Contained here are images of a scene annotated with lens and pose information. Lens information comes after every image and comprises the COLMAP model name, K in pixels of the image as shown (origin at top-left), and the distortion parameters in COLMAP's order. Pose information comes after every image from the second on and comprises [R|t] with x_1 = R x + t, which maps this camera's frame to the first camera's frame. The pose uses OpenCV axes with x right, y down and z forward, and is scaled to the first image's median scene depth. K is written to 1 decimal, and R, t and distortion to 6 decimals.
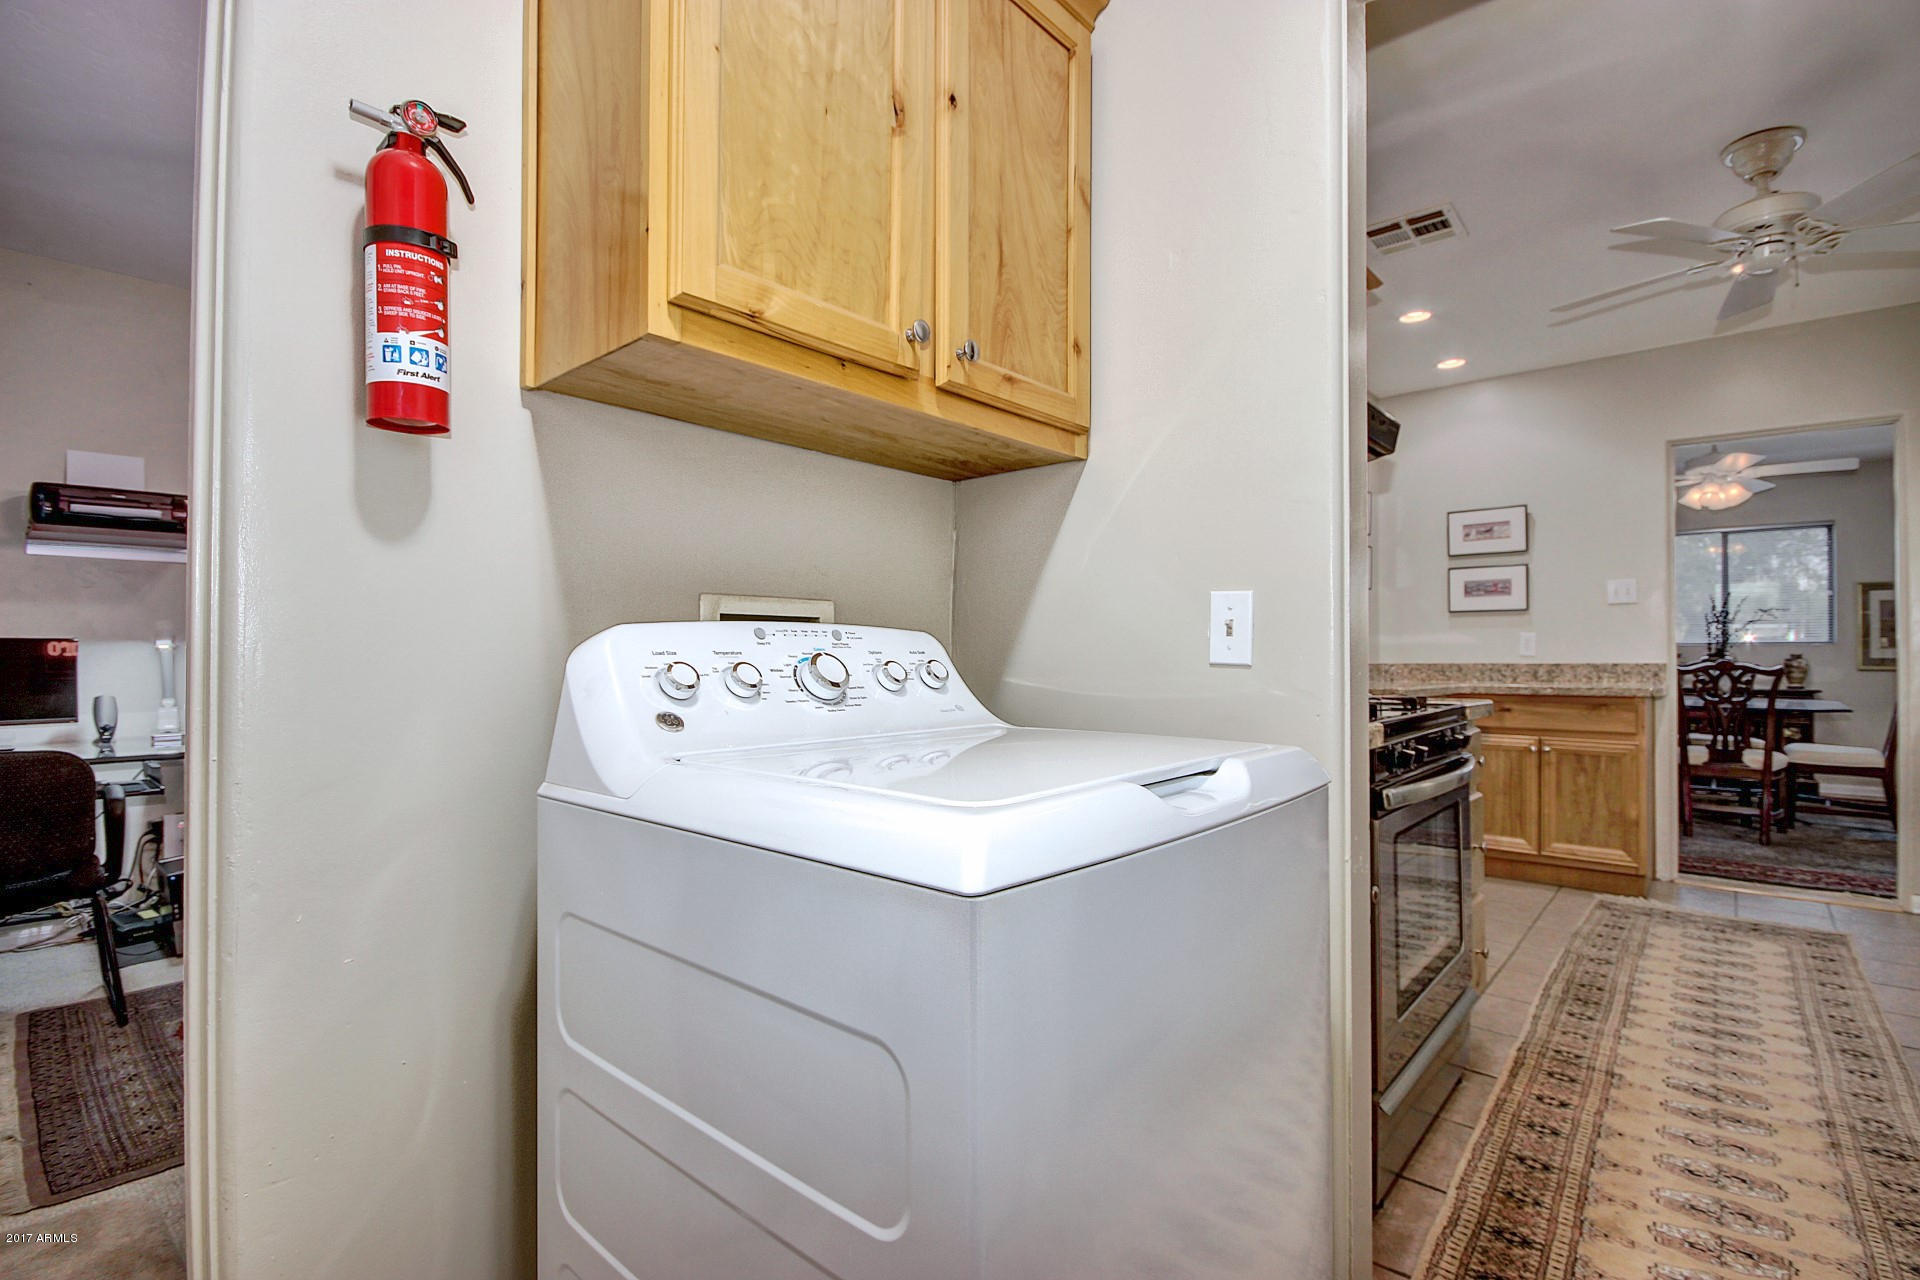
lens RADIAL K [[884.6, 0, 965.4], [0, 884.6, 645.8], [0, 0, 1]] dist [0.015288, -0.015318]
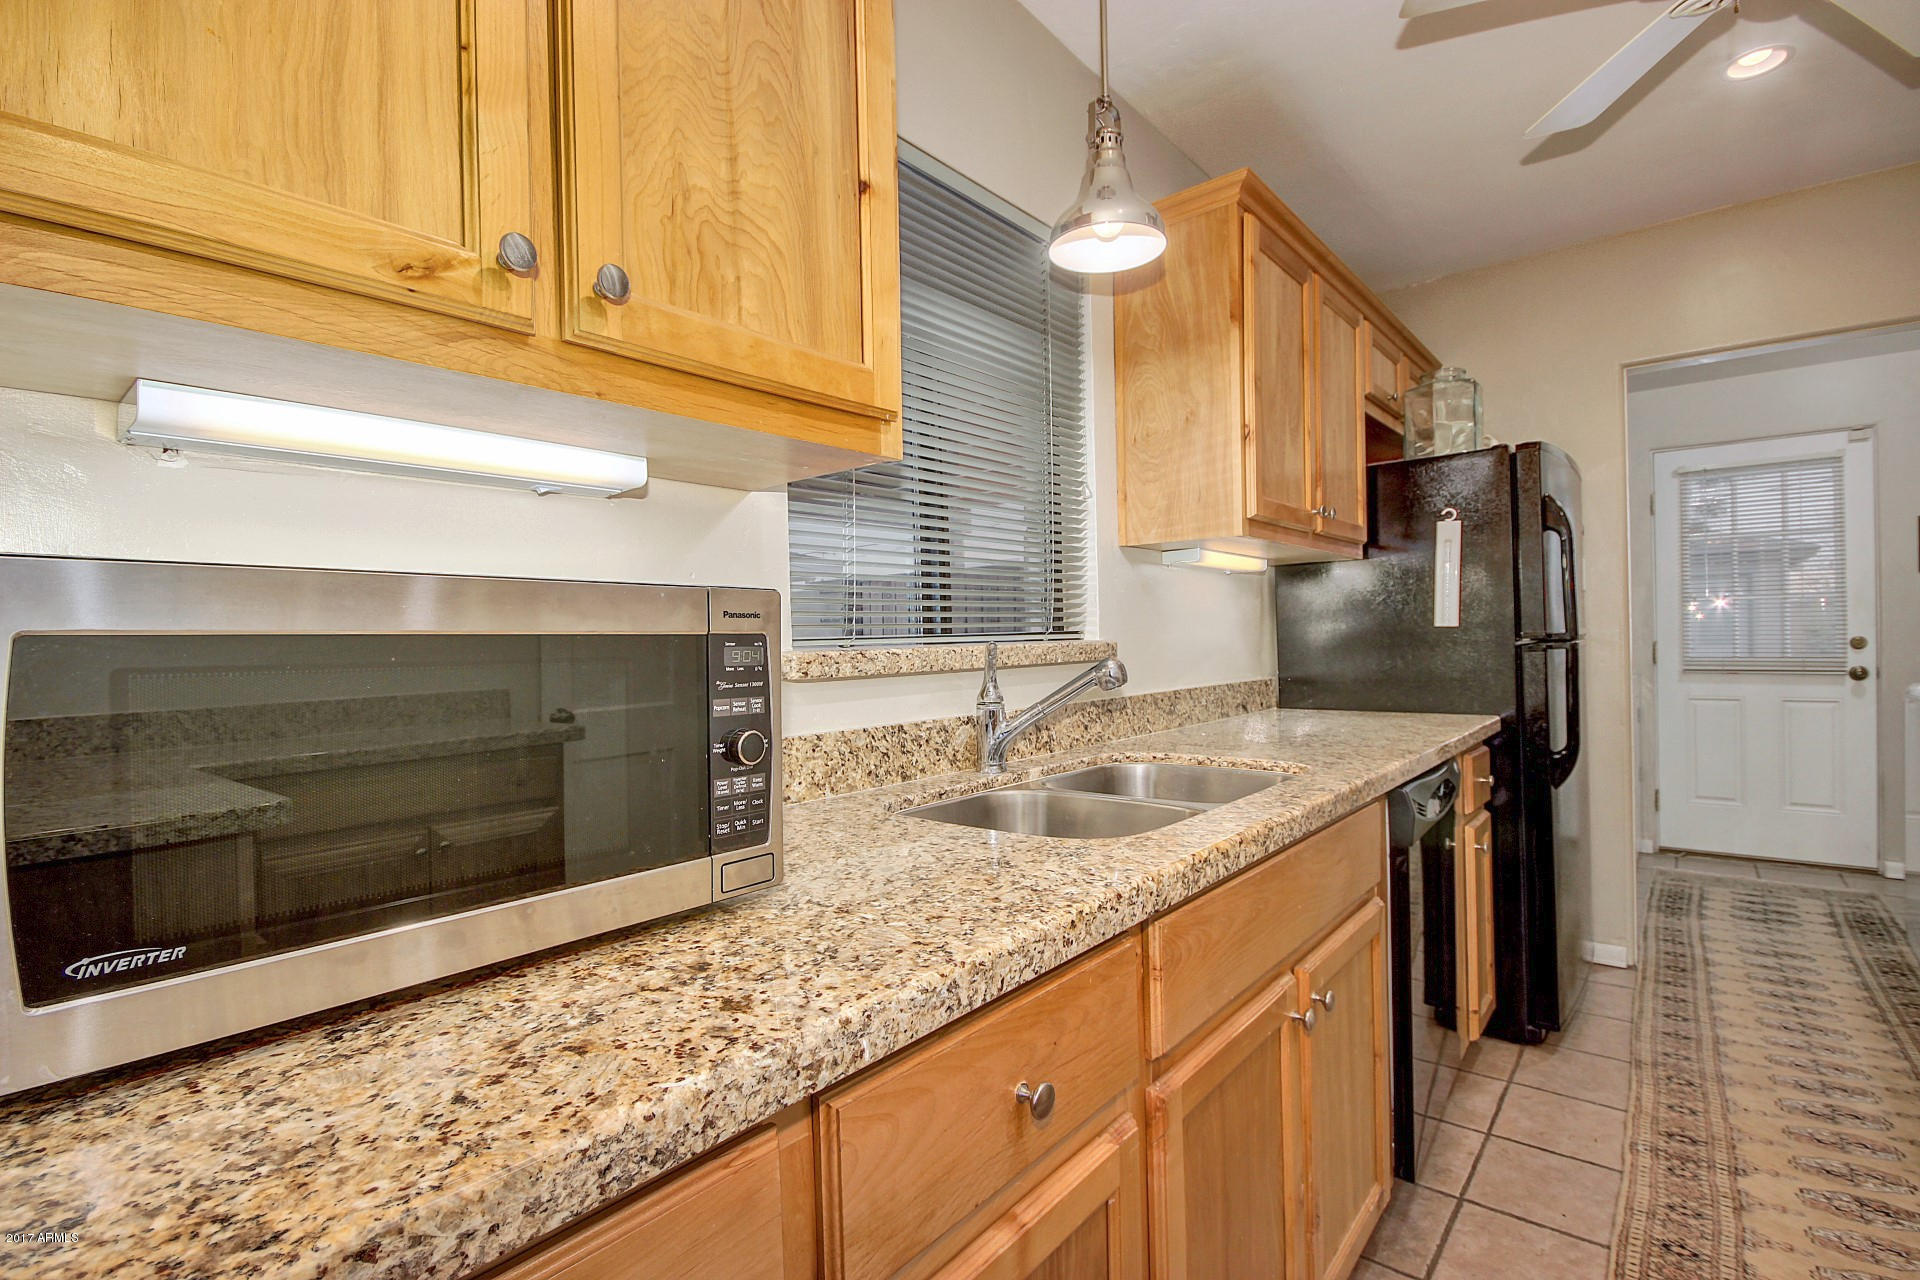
lens RADIAL K [[898.5, 0, 963.4], [0, 898.5, 641.3], [0, 0, 1]] dist [-0.012823, -0.000609]
pose [[-0.999519, 0.018778, -0.024668, 0.889321], [0.018987, 0.999786, -0.008248, -0.017539], [0.024508, -0.008712, -0.999662, 0.944209]]
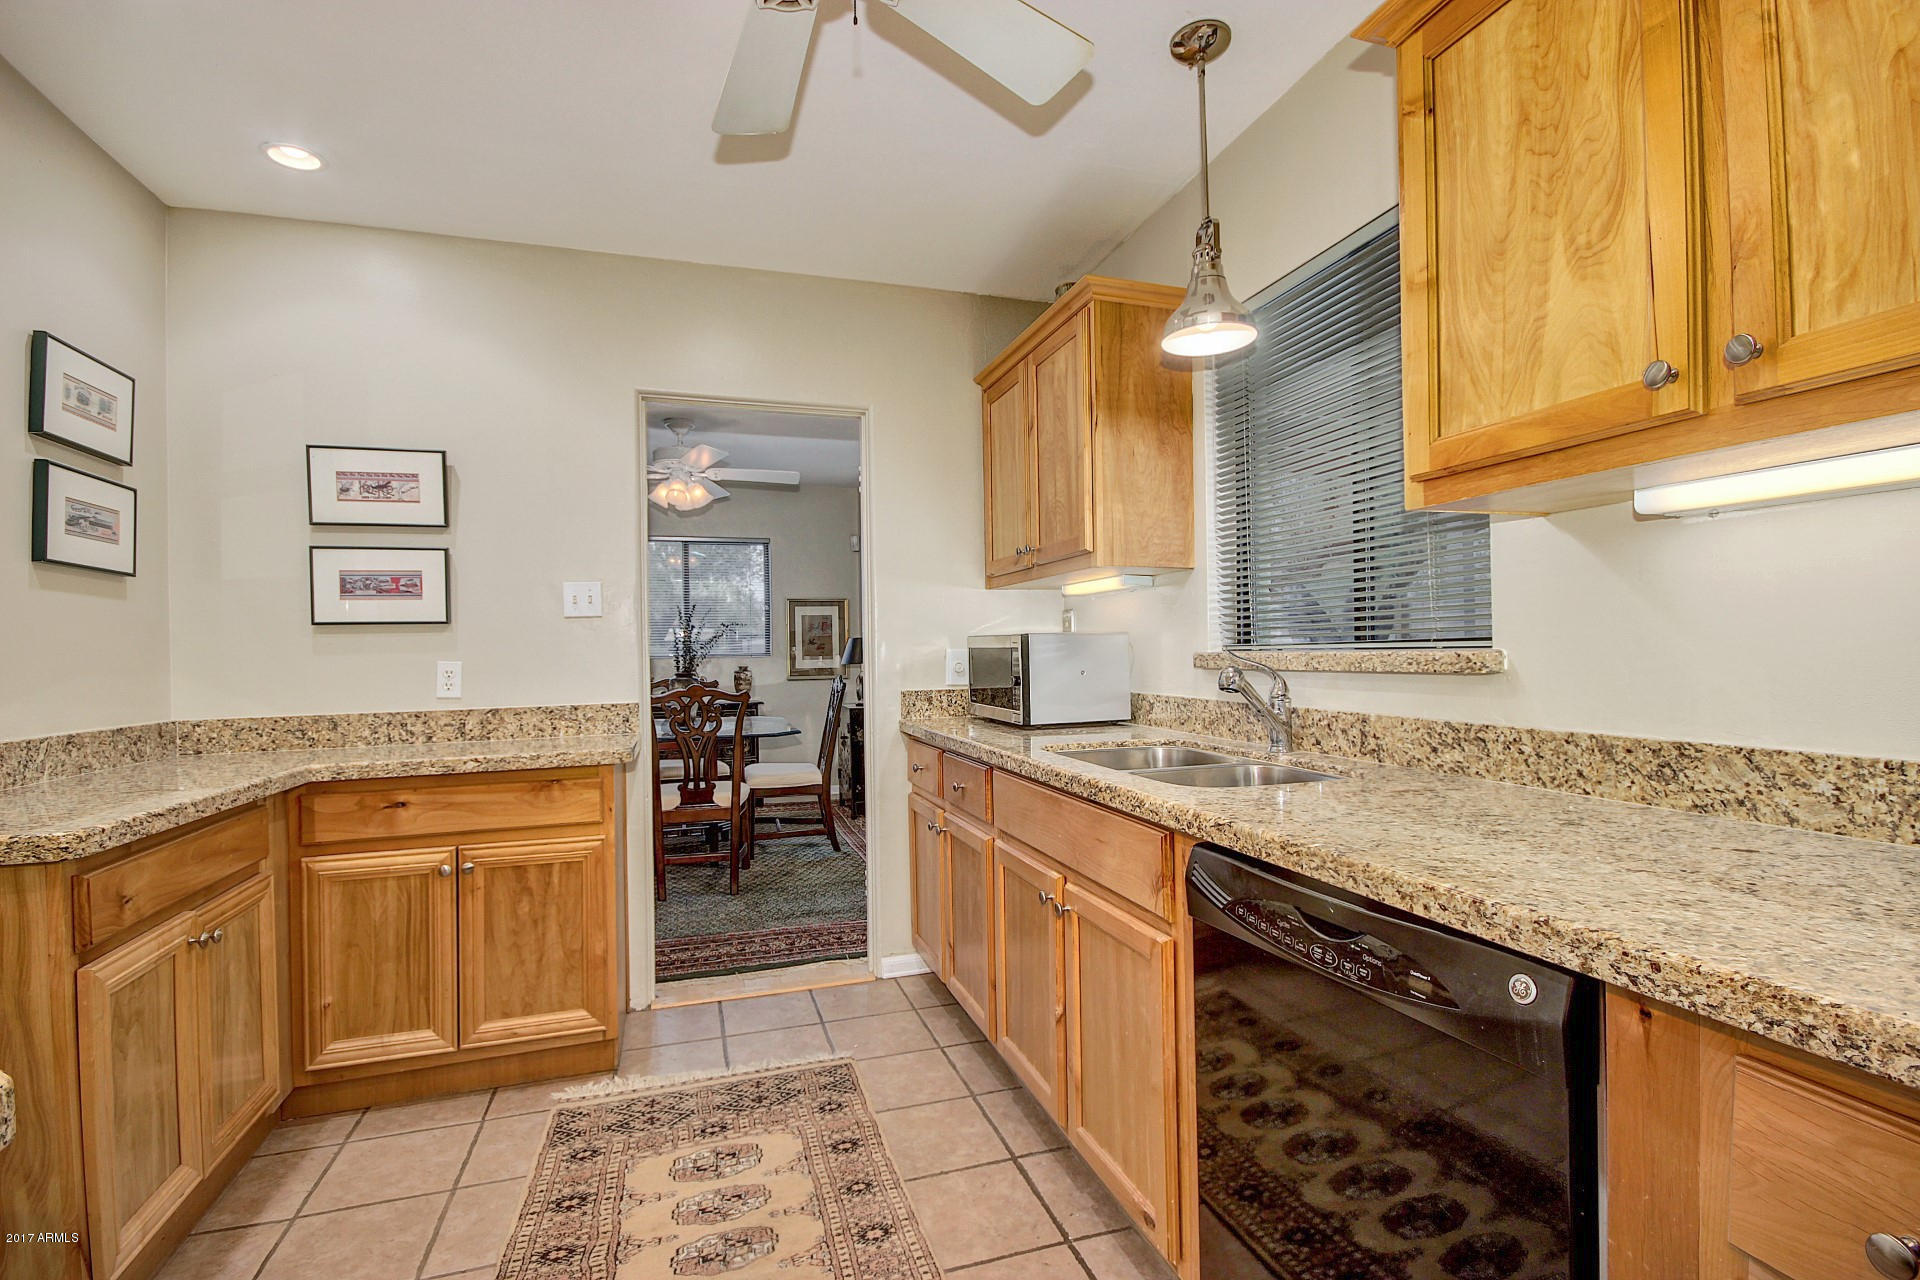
lens RADIAL K [[884.6, 0, 965.4], [0, 884.6, 645.8], [0, 0, 1]] dist [0.015288, -0.015318]
pose [[0.517265, -0.008094, 0.855787, 0.316162], [0.008474, 0.999955, 0.004335, -0.026525], [-0.855783, 0.005009, 0.517310, 0.406968]]
